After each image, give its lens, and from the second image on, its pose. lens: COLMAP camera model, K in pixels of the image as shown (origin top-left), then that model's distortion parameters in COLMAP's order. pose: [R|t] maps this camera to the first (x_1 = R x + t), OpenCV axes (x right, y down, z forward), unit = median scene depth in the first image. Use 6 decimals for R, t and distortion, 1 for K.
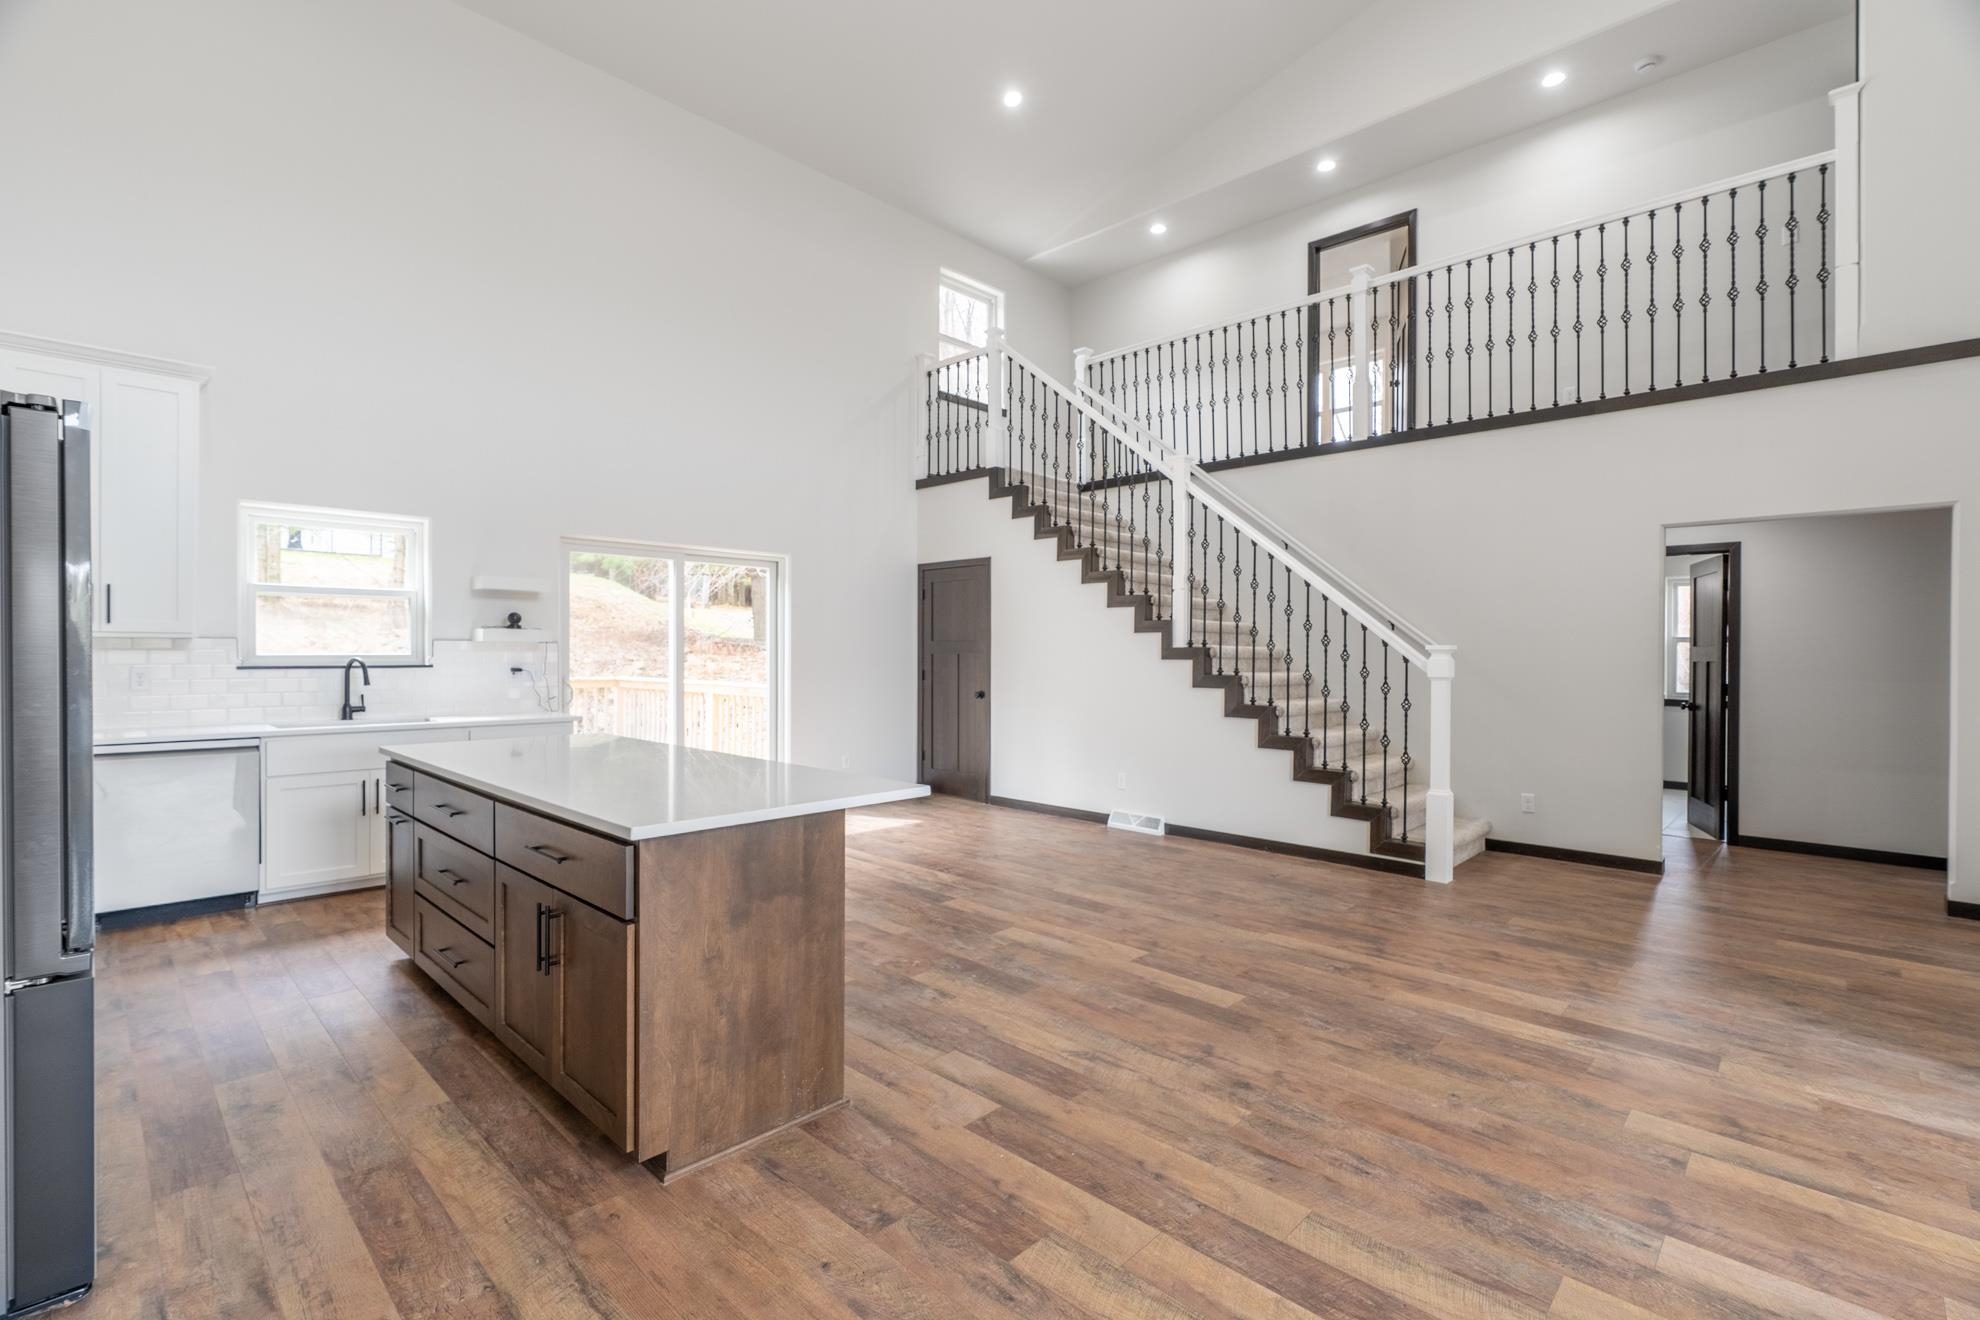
lens RADIAL K [[899.3, 0, 990.7], [0, 899.3, 657.6], [0, 0, 1]] dist [-0.009239, 0.002701]
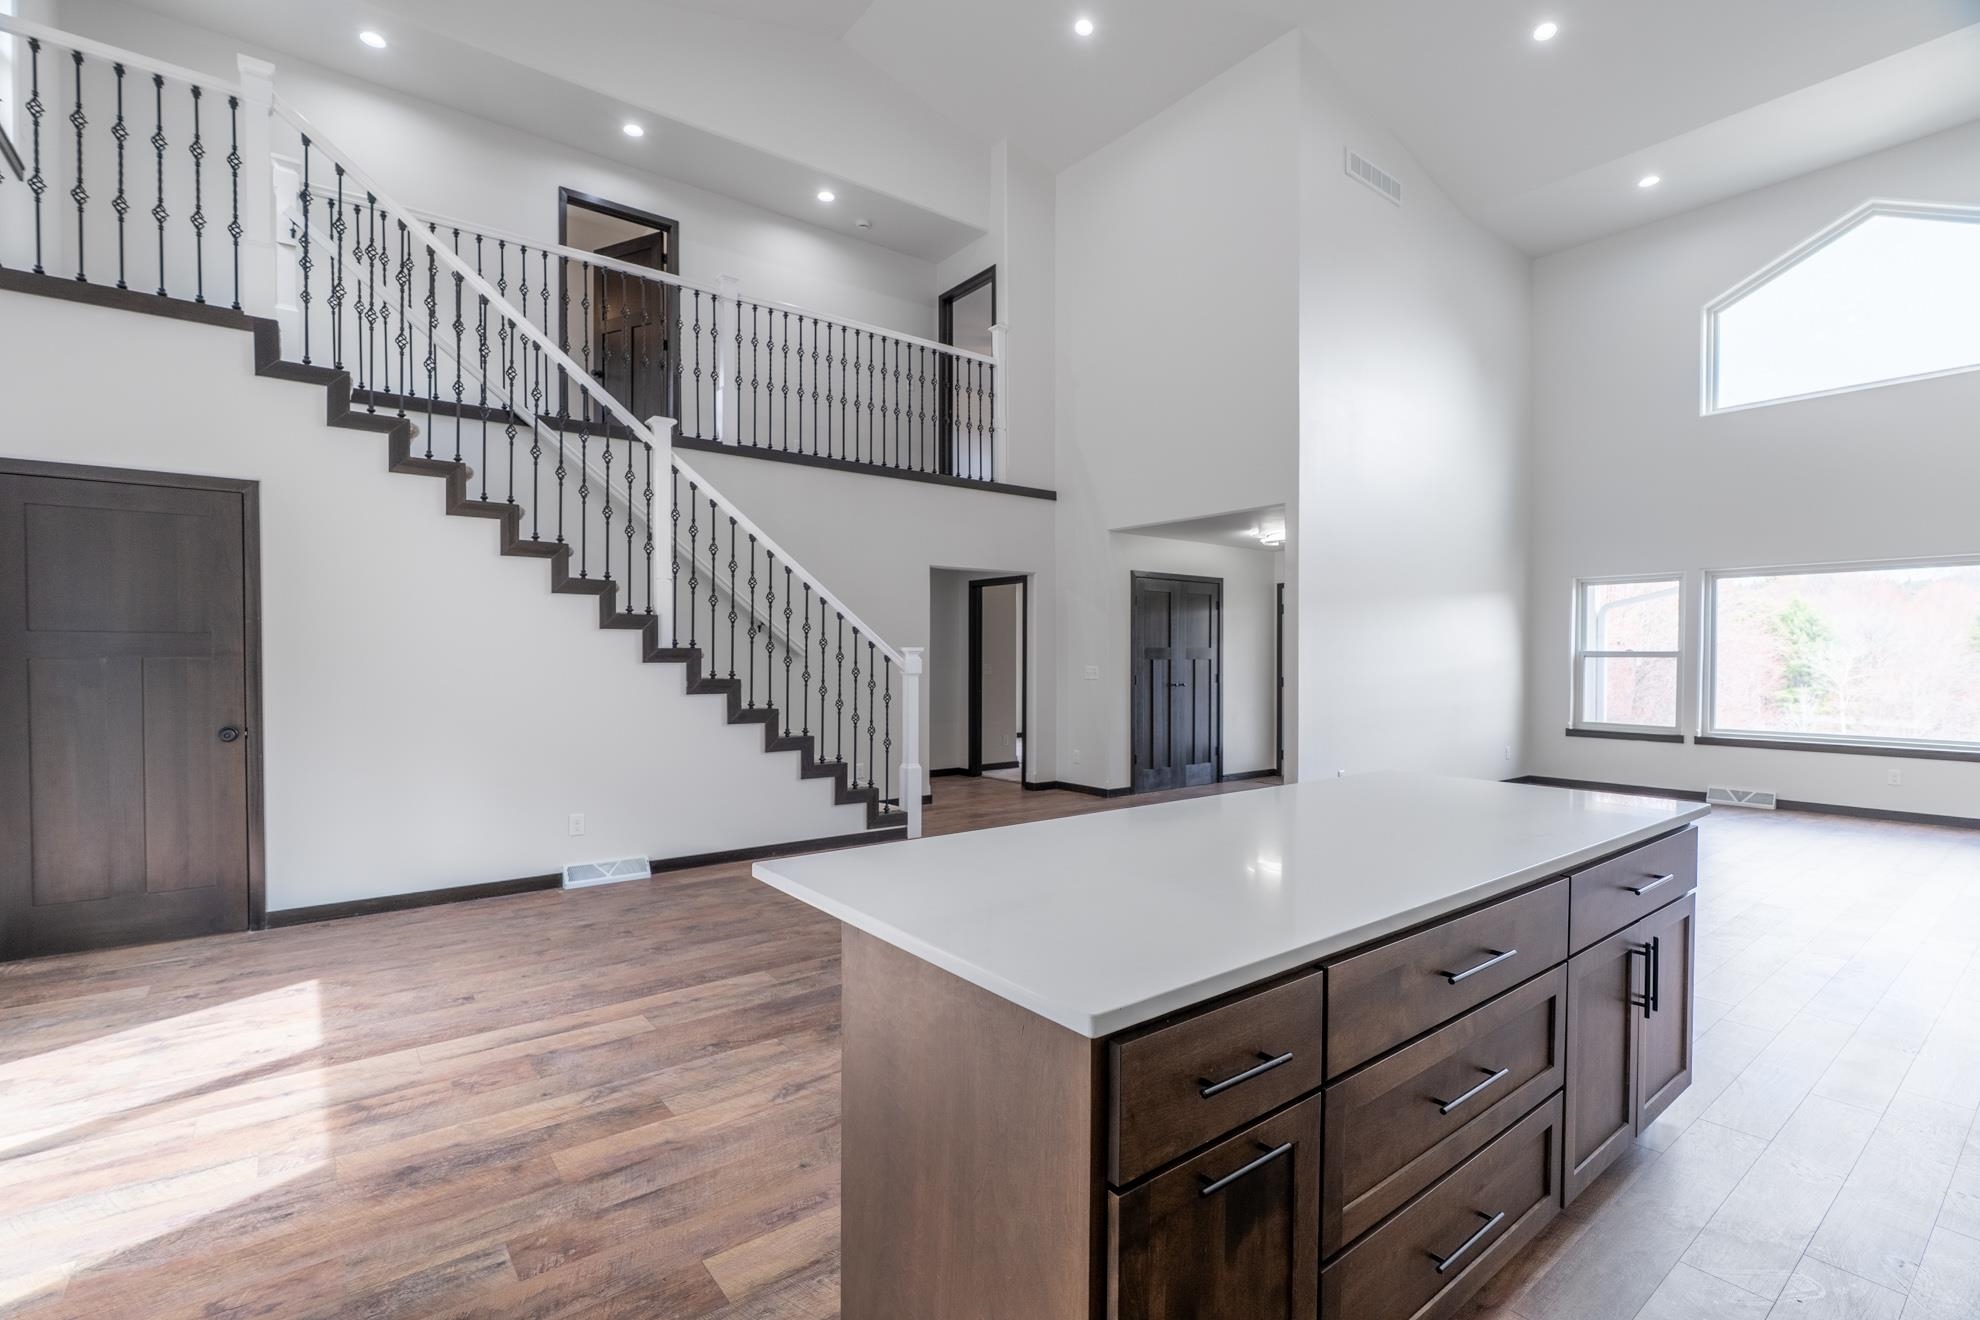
lens RADIAL K [[899.3, 0, 998.9], [0, 899.3, 657.0], [0, 0, 1]] dist [-0.009239, 0.002701]
pose [[0.137123, -0.008763, 0.990515, -0.586392], [0.002370, 0.999961, 0.008518, -0.009069], [-0.990551, 0.001180, 0.137139, 0.580561]]
